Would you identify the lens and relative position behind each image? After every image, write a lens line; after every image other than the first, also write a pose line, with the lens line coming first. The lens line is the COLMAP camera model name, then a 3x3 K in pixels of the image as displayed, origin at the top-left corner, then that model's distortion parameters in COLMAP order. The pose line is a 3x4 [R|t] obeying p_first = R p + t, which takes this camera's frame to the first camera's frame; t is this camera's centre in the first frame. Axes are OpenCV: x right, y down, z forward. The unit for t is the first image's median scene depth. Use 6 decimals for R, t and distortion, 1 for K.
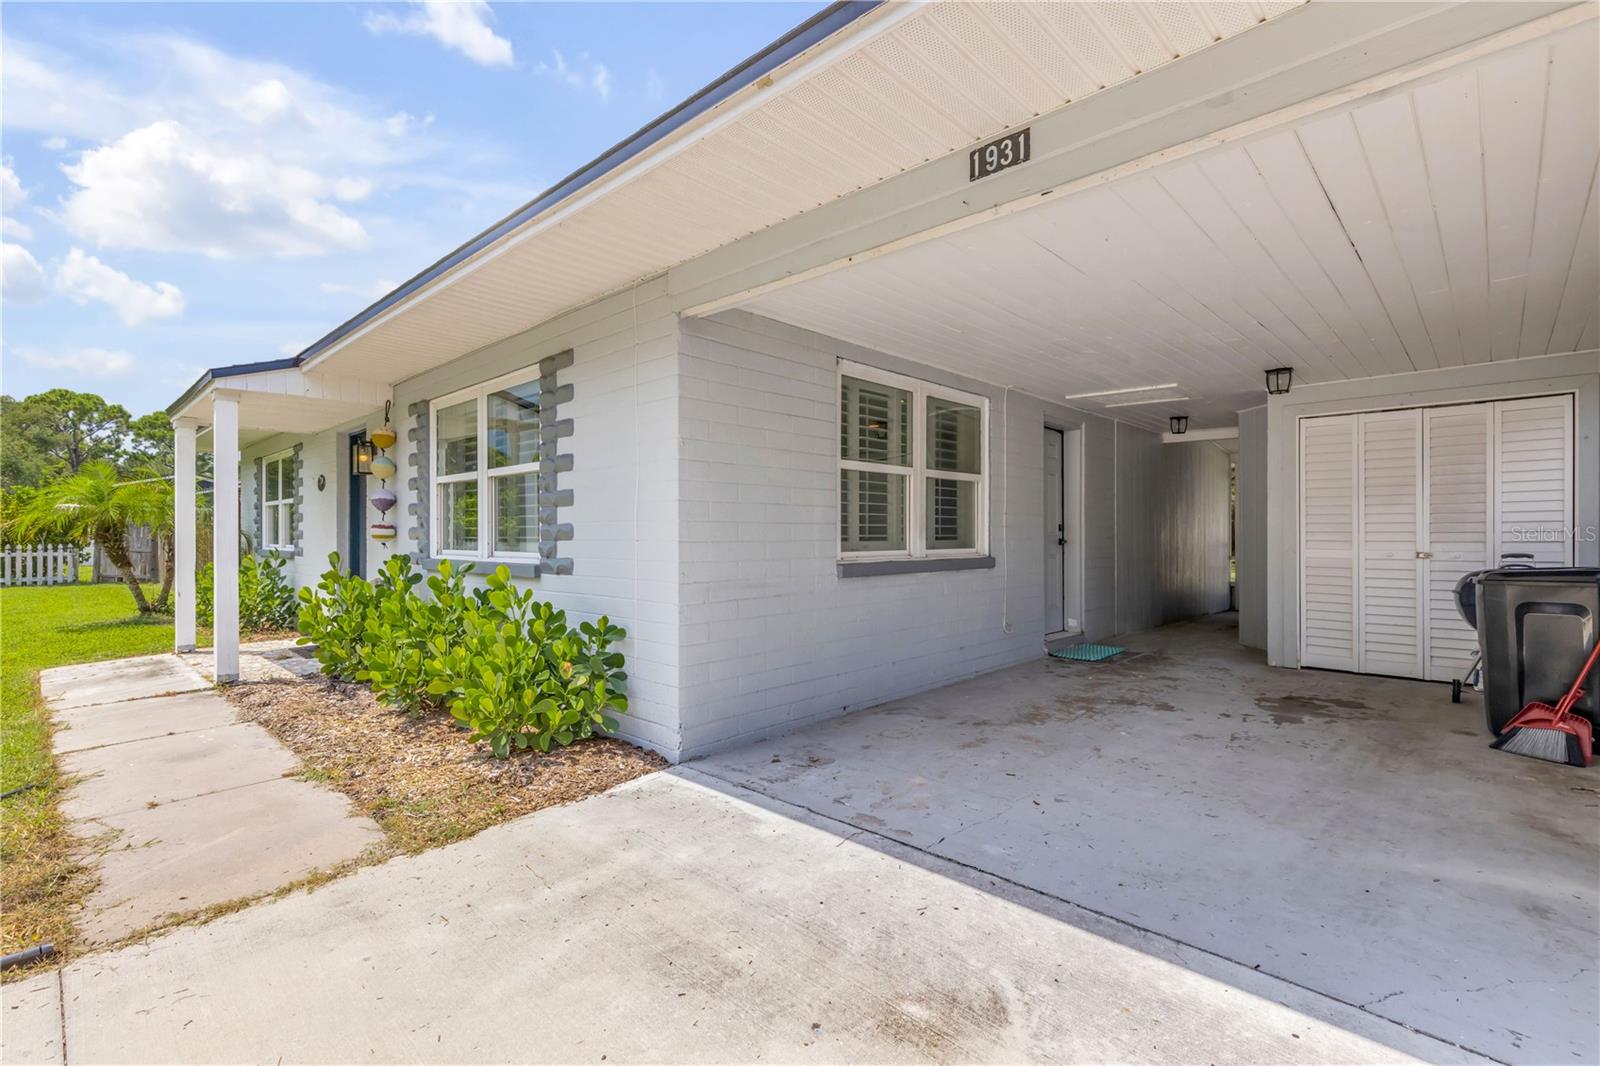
lens RADIAL K [[730.4, 0, 805.1], [0, 730.4, 522.9], [0, 0, 1]] dist [0.002757, -0.000538]
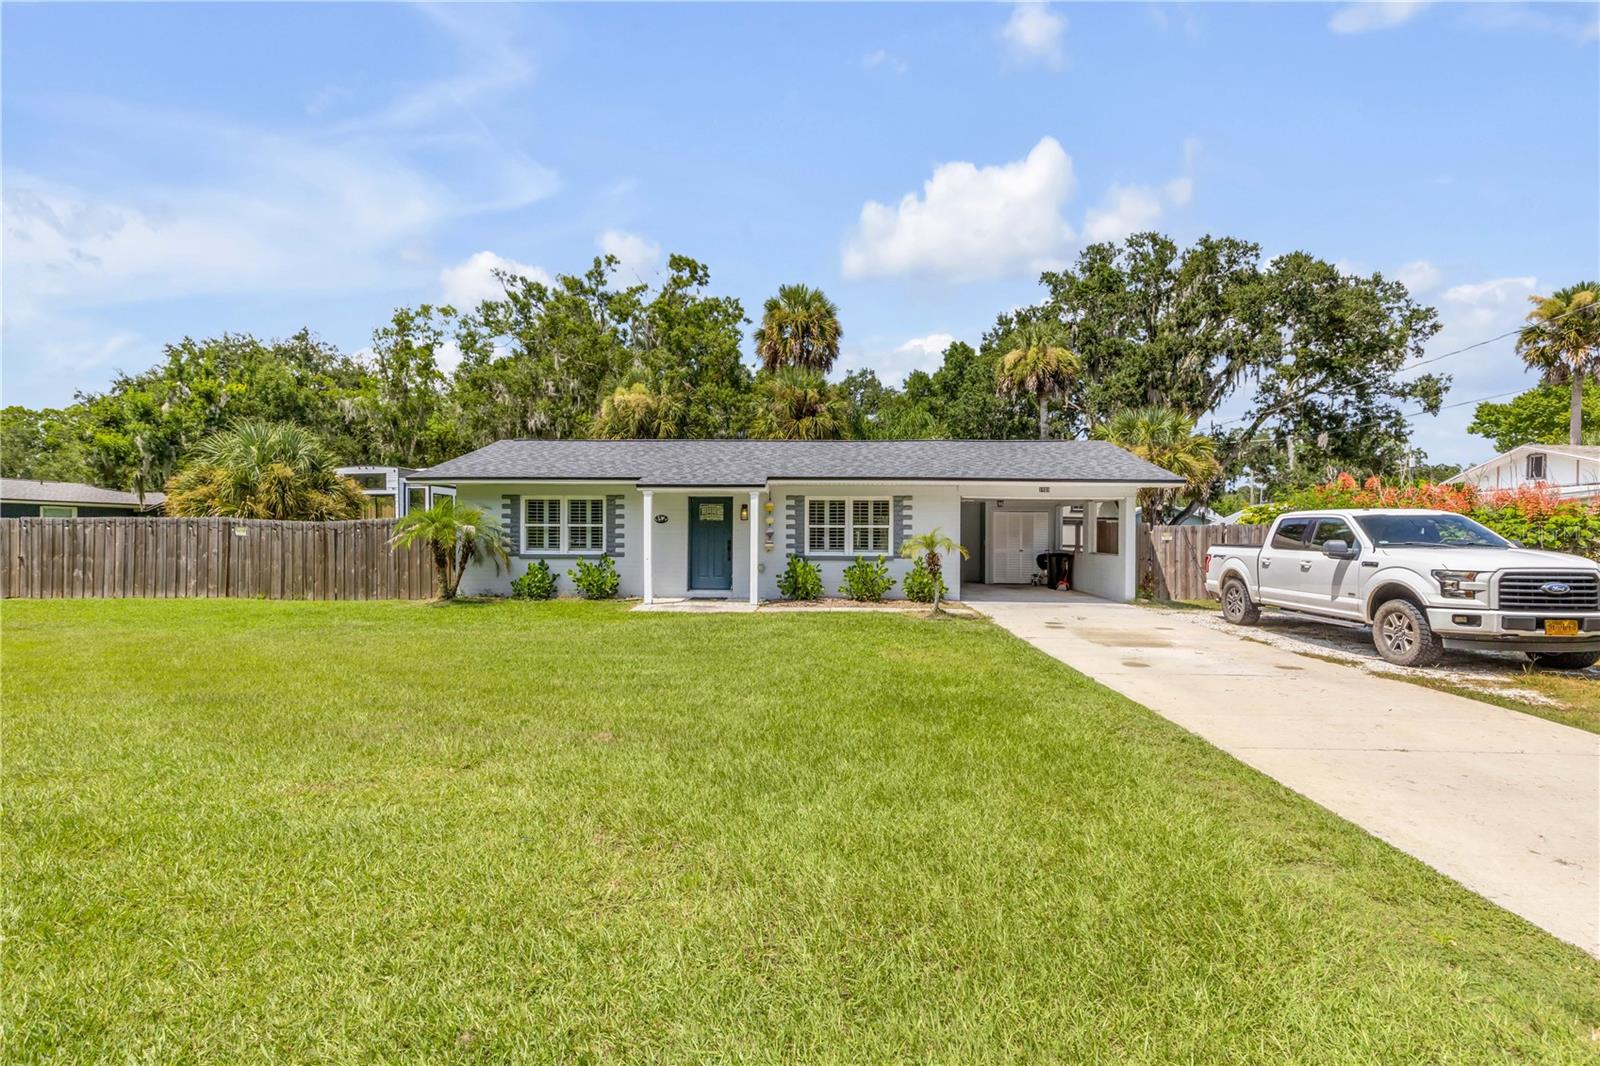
lens RADIAL K [[730.4, 0, 796.1], [0, 730.4, 534.7], [0, 0, 1]] dist [0.002757, -0.000538]
pose [[0.753236, 0.001837, 0.657748, -2.342423], [-0.011509, 0.999880, 0.010387, -0.060334], [-0.657650, -0.015394, 0.753166, -1.006346]]
